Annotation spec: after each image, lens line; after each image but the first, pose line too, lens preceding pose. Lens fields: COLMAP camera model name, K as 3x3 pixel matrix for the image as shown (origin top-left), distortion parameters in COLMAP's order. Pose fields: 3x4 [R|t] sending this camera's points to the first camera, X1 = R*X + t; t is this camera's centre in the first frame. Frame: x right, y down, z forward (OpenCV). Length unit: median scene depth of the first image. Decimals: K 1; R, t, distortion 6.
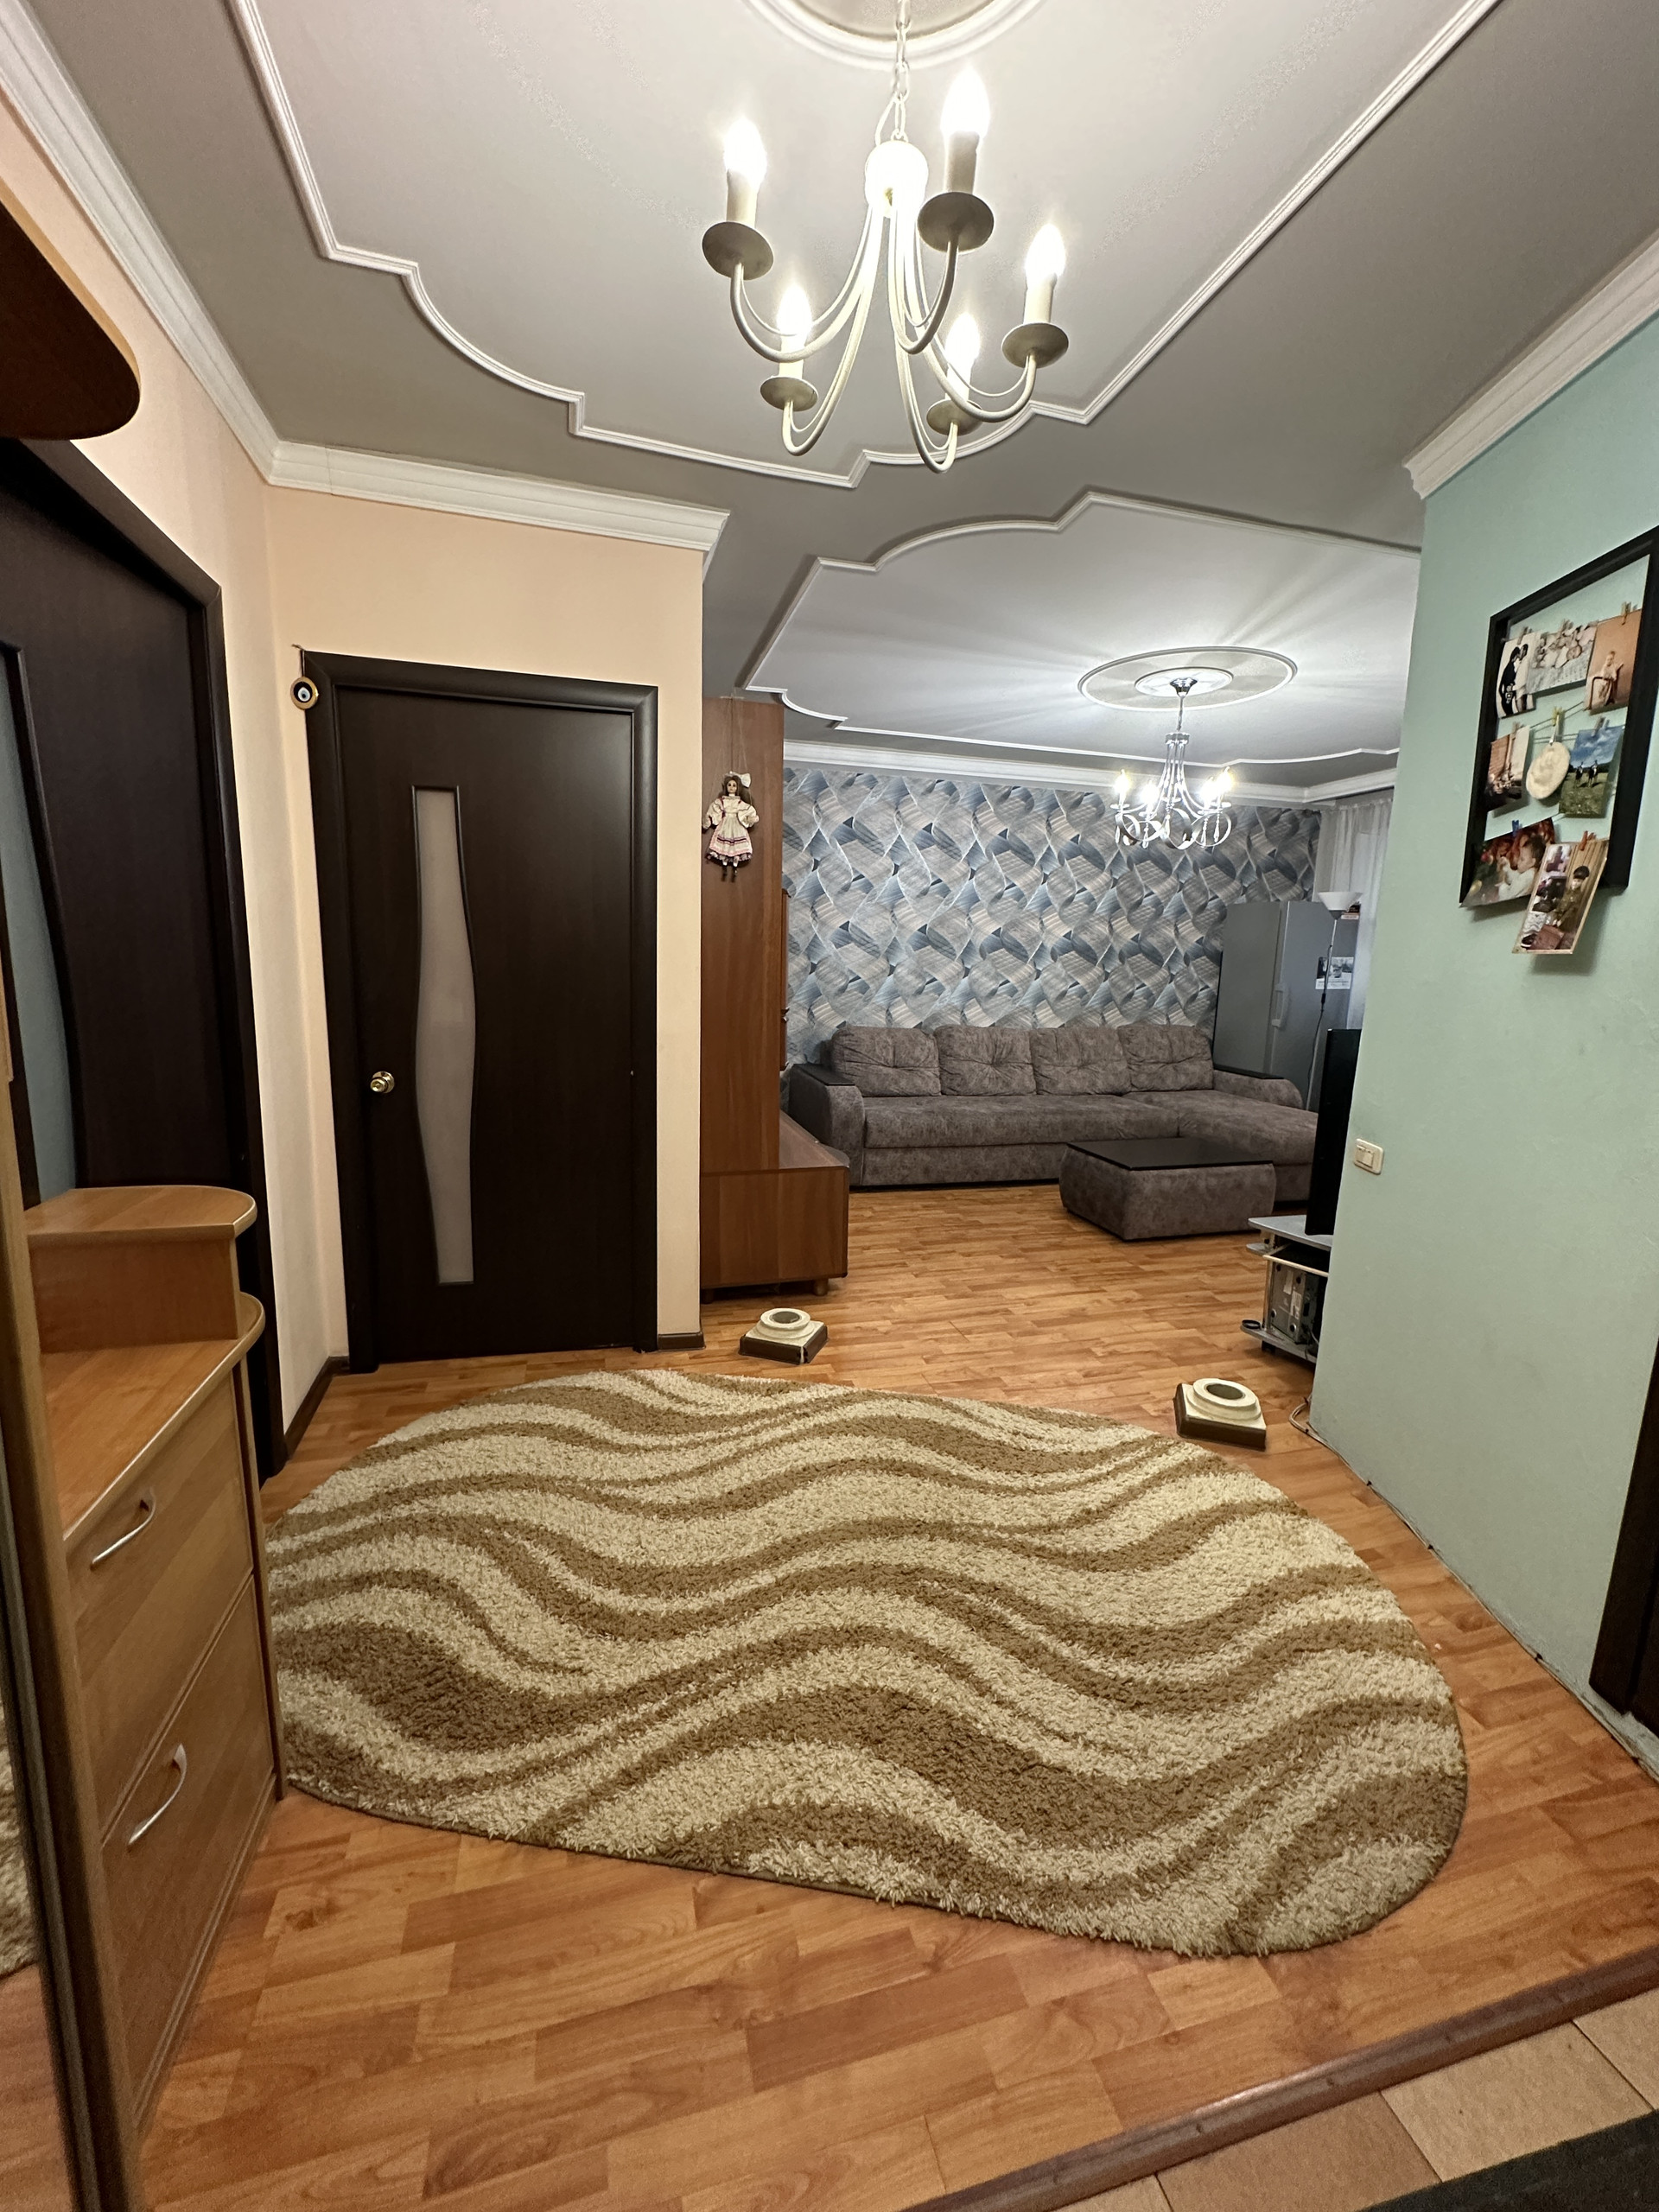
lens RADIAL K [[883.5, 0, 829.8], [0, 883.5, 1105.7], [0, 0, 1]] dist [-0.003336, 0.001180]
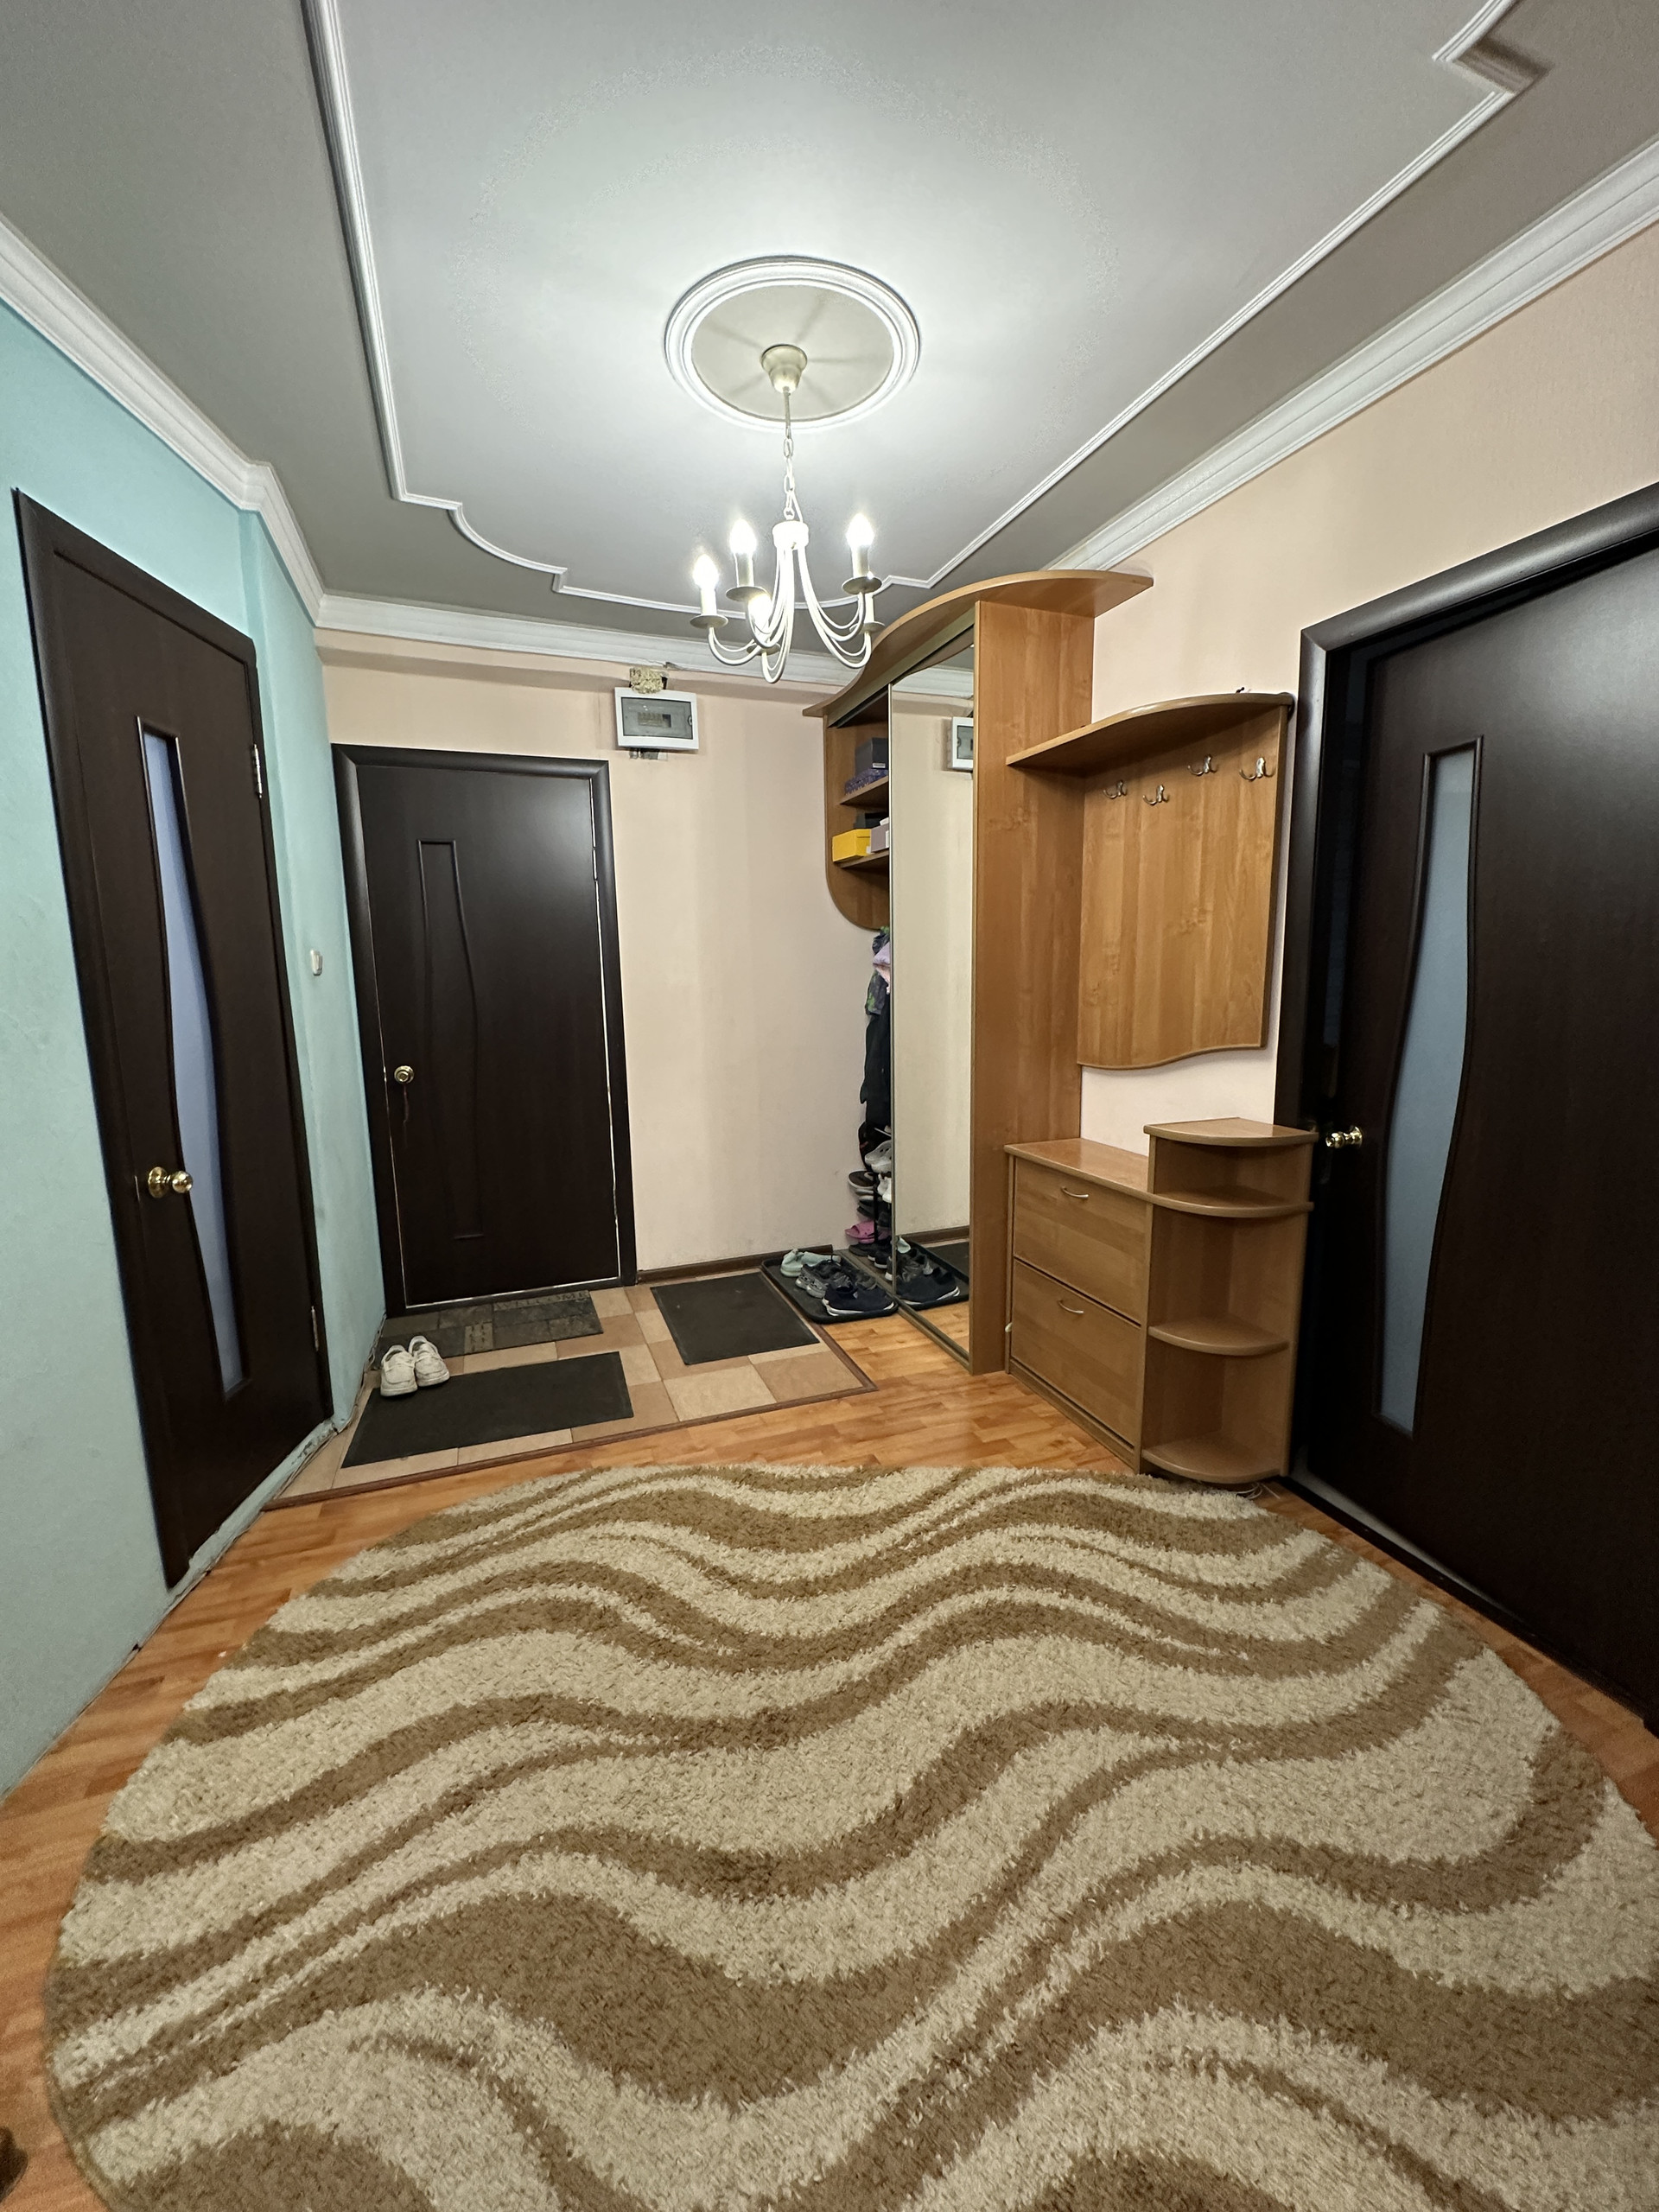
lens RADIAL K [[883.5, 0, 830.4], [0, 883.5, 1106.5], [0, 0, 1]] dist [-0.003336, 0.001180]
pose [[-0.994103, 0.001137, -0.108432, 0.060174], [-0.033196, 0.948747, 0.314287, -0.165747], [0.103232, 0.316033, -0.943115, 0.967808]]
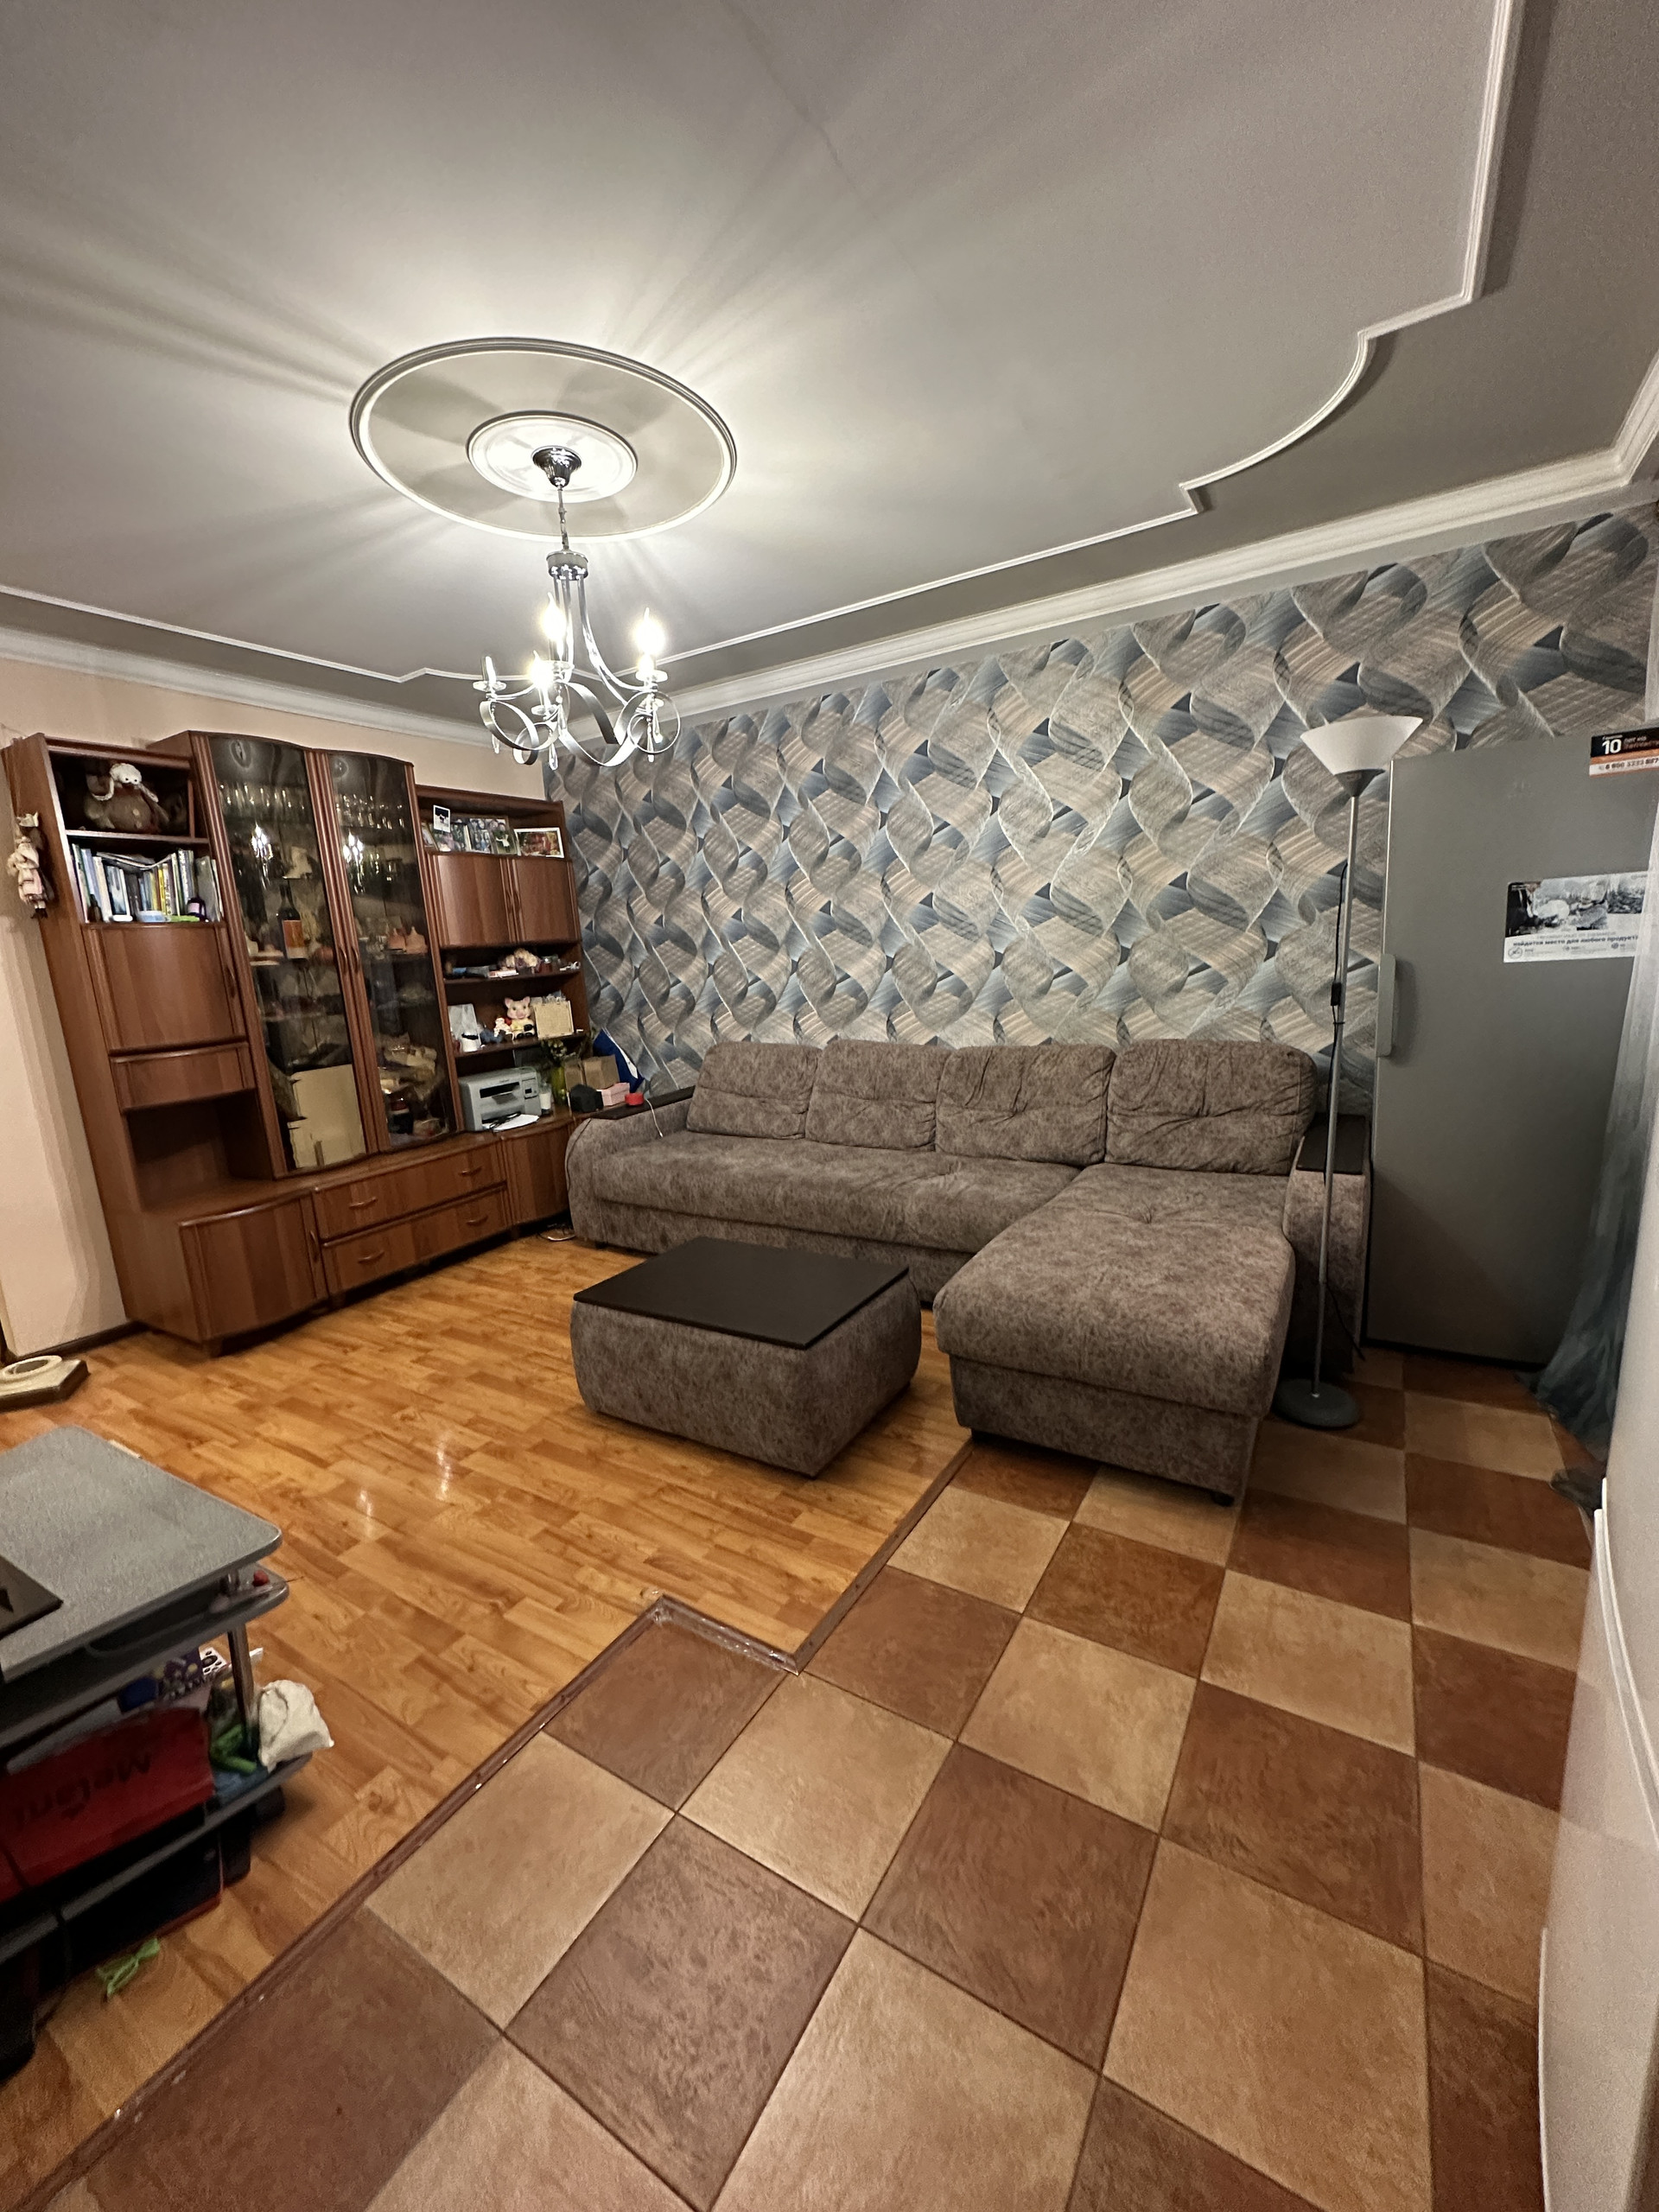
lens RADIAL K [[883.5, 0, 830.5], [0, 883.5, 1105.1], [0, 0, 1]] dist [-0.003336, 0.001180]
pose [[0.683558, 0.066126, -0.726895, 1.150598], [-0.048322, 0.997803, 0.045329, -0.126798], [0.728295, 0.004140, 0.685251, 0.897520]]
